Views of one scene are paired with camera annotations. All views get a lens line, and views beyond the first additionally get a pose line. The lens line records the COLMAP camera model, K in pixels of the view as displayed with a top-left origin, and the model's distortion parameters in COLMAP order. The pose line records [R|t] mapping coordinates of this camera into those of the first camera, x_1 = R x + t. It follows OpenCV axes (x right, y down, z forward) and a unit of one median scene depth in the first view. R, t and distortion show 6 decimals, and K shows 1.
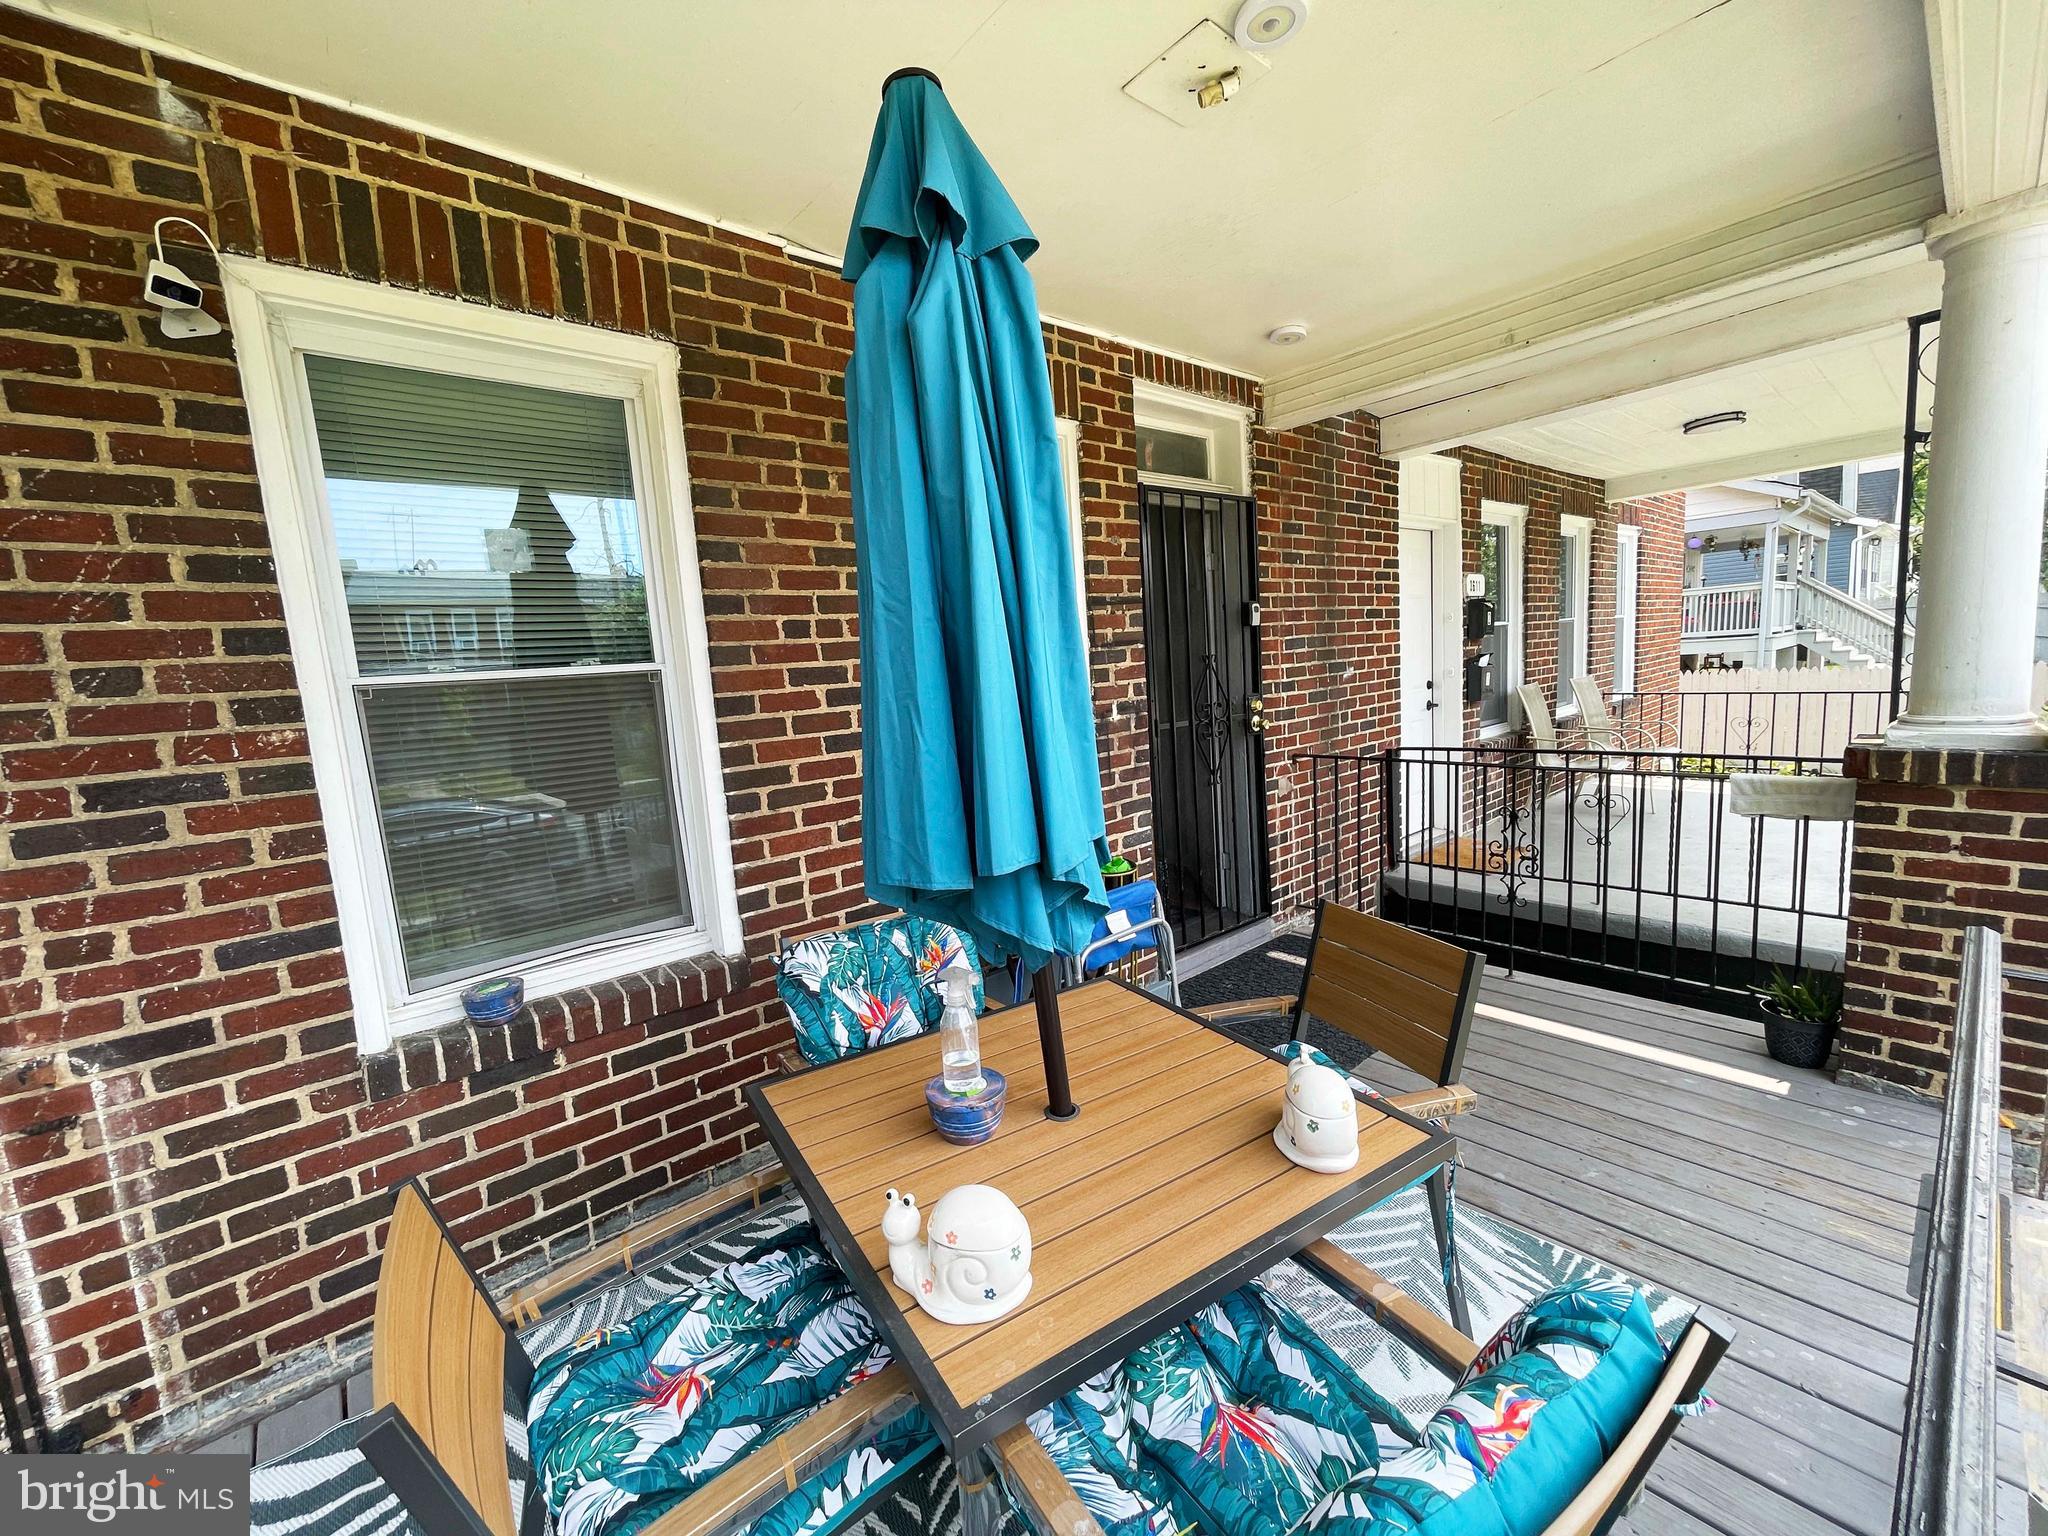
lens RADIAL K [[827.5, 0, 1024.4], [0, 827.5, 775.4], [0, 0, 1]] dist [0.000817, 0.000973]
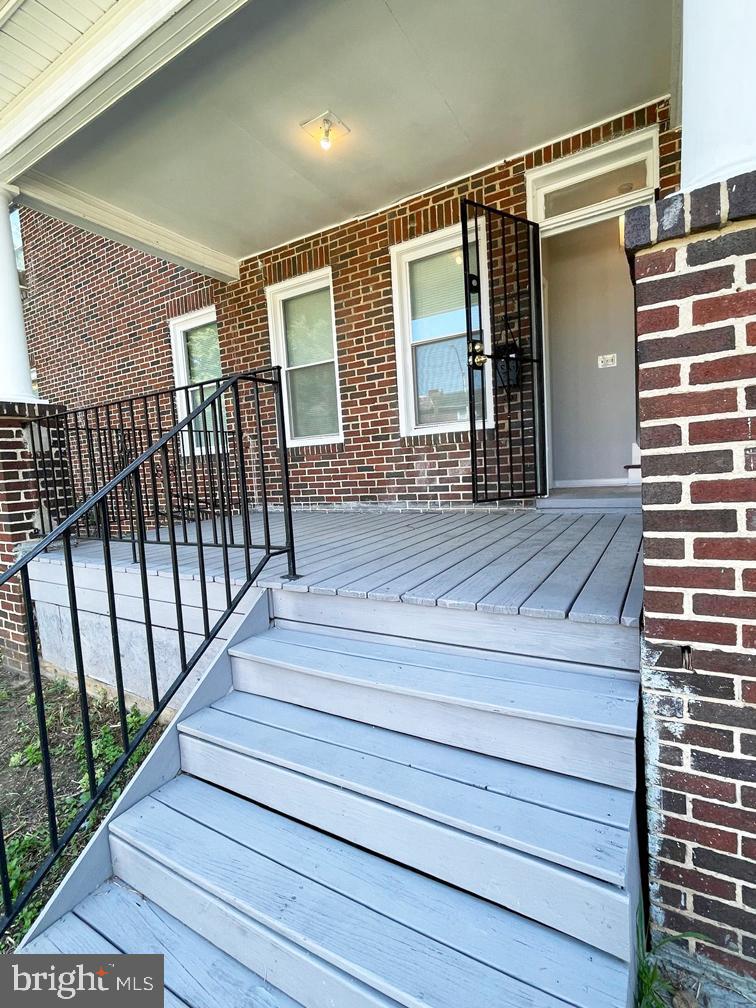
lens RADIAL K [[481.7, 0, 377.4], [0, 481.7, 500.3], [0, 0, 1]] dist [0.009361, -0.003343]
pose [[0.308624, 0.124537, -0.942996, 1.588740], [-0.085606, 0.991005, 0.102860, 0.234657], [0.947324, 0.048981, 0.316509, 0.520230]]
